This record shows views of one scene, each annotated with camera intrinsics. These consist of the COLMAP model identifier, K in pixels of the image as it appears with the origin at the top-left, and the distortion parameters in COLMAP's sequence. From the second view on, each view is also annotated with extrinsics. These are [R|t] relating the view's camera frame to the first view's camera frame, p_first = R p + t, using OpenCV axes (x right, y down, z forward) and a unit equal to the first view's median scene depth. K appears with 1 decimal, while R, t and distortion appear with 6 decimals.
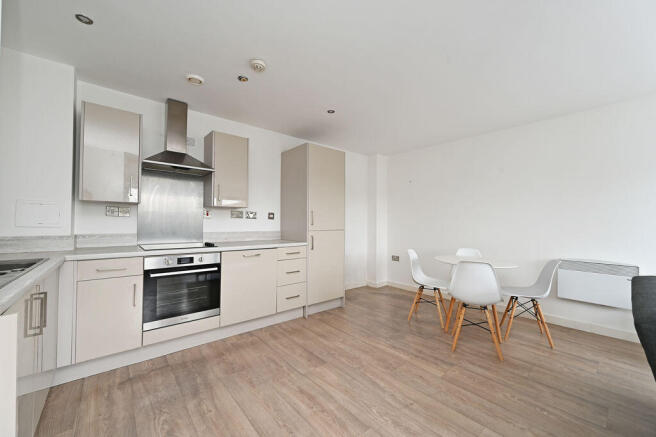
lens RADIAL K [[256.9, 0, 332.2], [0, 256.9, 217.9], [0, 0, 1]] dist [-0.002086, -0.000047]
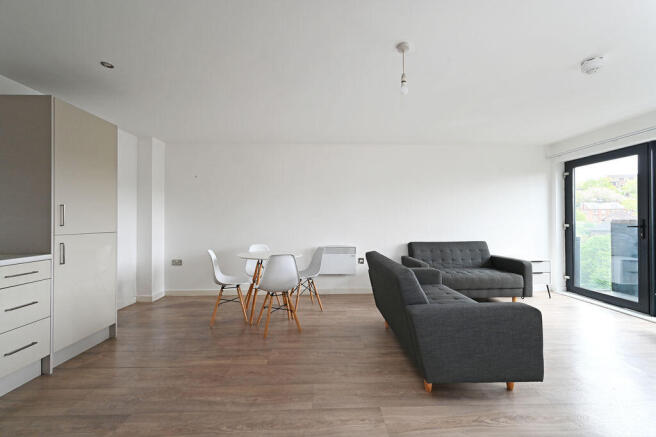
lens RADIAL K [[256.9, 0, 331.7], [0, 256.9, 219.1], [0, 0, 1]] dist [-0.002086, -0.000047]
pose [[0.629068, -0.001180, 0.777349, -0.191495], [-0.007614, 0.999942, 0.007679, -0.000833], [-0.777313, -0.010750, 0.629022, 0.087725]]
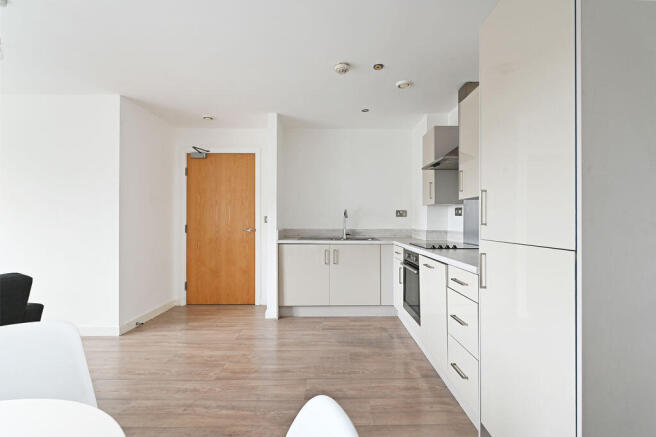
lens RADIAL K [[304.9, 0, 328.1], [0, 304.9, 219.9], [0, 0, 1]] dist [-0.002230, -0.000053]
pose [[-0.658784, -0.010260, -0.752262, 0.535590], [0.007966, 0.999756, -0.020611, 0.034254], [0.752290, -0.019570, -0.658542, 1.417123]]
